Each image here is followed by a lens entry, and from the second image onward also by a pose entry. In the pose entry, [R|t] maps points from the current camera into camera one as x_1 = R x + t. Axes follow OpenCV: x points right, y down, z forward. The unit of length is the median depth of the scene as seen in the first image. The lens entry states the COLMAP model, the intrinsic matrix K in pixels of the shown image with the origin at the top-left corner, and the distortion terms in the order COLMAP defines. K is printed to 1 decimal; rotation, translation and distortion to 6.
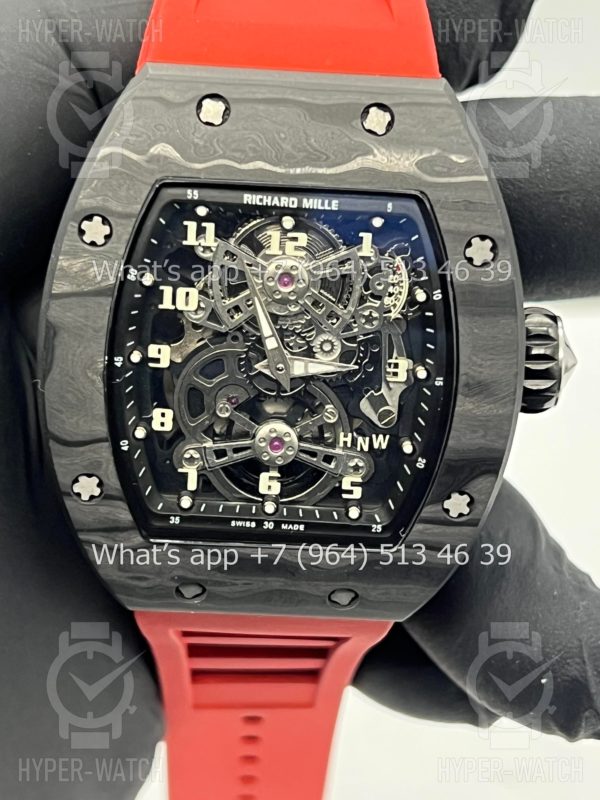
lens RADIAL K [[1918.8, 0, 300.1], [0, 1918.8, 405.8], [0, 0, 1]] dist [0.181879, 0.000000]
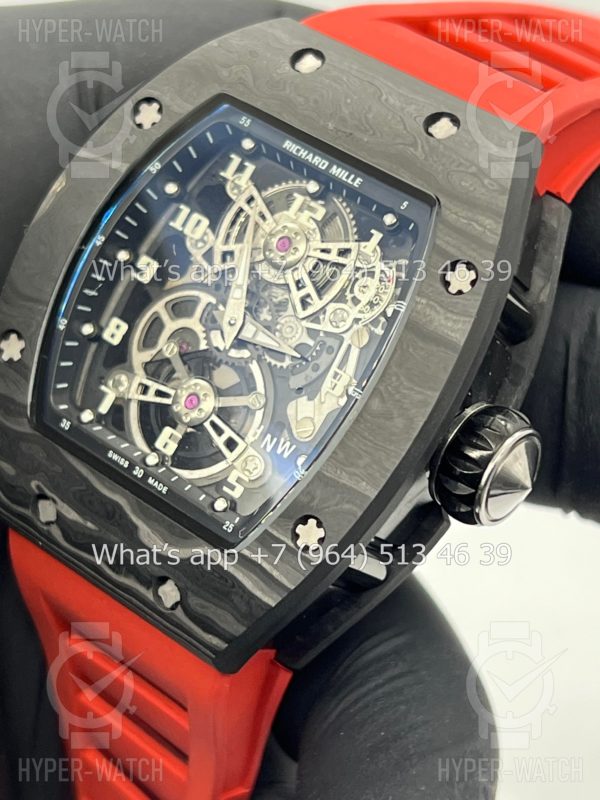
lens RADIAL K [[1918.8, 0, 269.4], [0, 1918.8, 386.6], [0, 0, 1]] dist [0.181879, 0.000000]
pose [[0.778201, 0.391098, -0.491371, 0.474710], [-0.558864, 0.788185, -0.257752, 0.235596], [0.286484, 0.475192, 0.831937, 0.244505]]
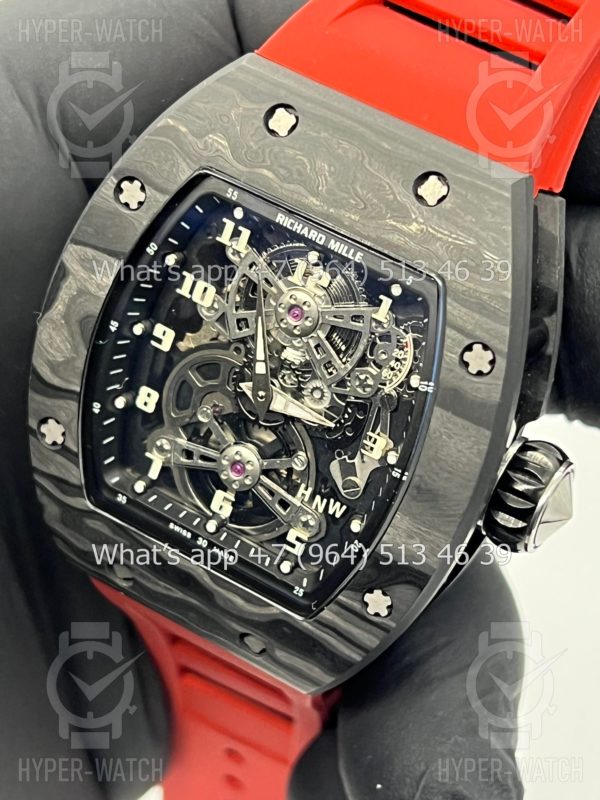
lens RADIAL K [[1918.8, 0, 291.2], [0, 1918.8, 400.9], [0, 0, 1]] dist [0.181879, 0.000000]
pose [[0.867339, 0.382862, -0.318024, 0.310680], [-0.382966, 0.921480, 0.064896, -0.085565], [0.317899, 0.065505, 0.945859, 0.092884]]
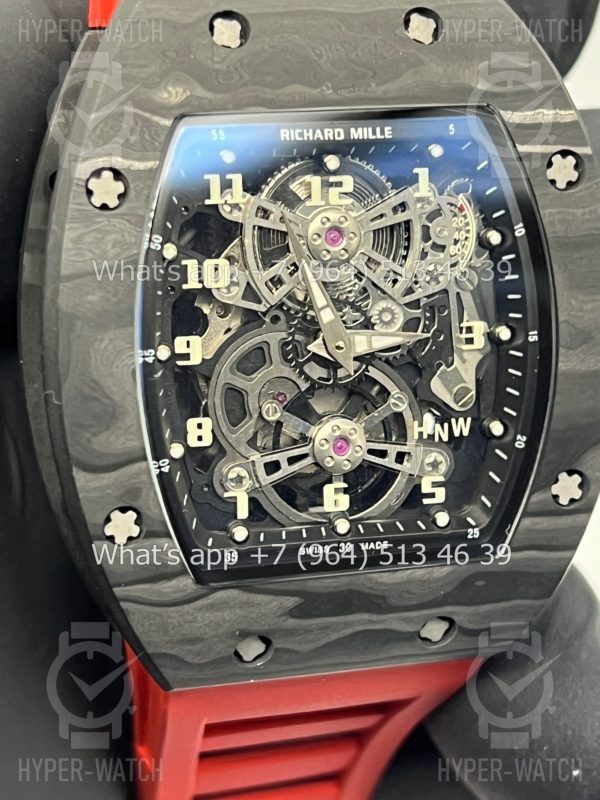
lens RADIAL K [[1918.8, 0, 303.1], [0, 1918.8, 411.4], [0, 0, 1]] dist [0.181879, 0.000000]
pose [[0.966843, -0.124962, 0.222706, -0.208625], [0.153717, 0.981189, -0.116787, 0.099295], [-0.203923, 0.147148, 0.967865, 0.226784]]
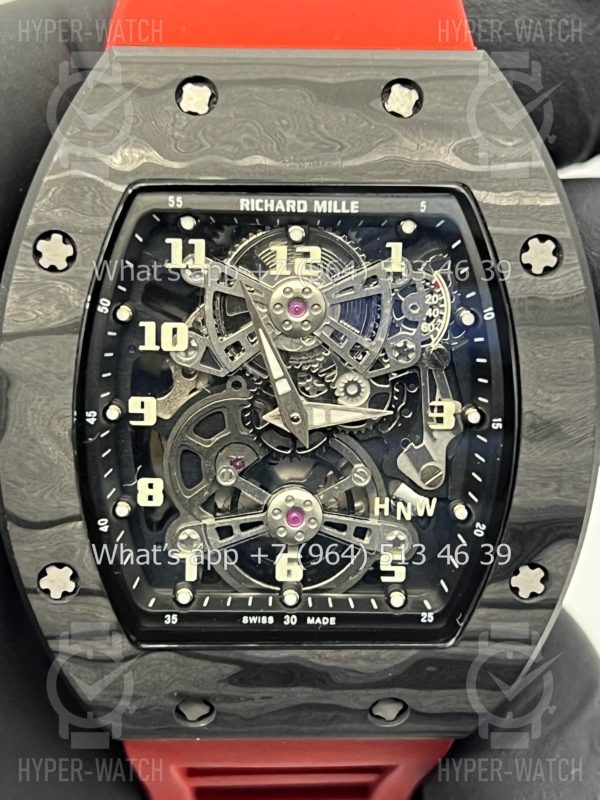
lens RADIAL K [[1918.8, 0, 300.5], [0, 1918.8, 396.9], [0, 0, 1]] dist [0.181879, 0.000000]
pose [[0.998796, -0.049019, 0.001734, -0.009216], [0.048961, 0.994231, -0.095436, 0.047664], [0.002955, 0.095406, 0.995434, 0.208820]]
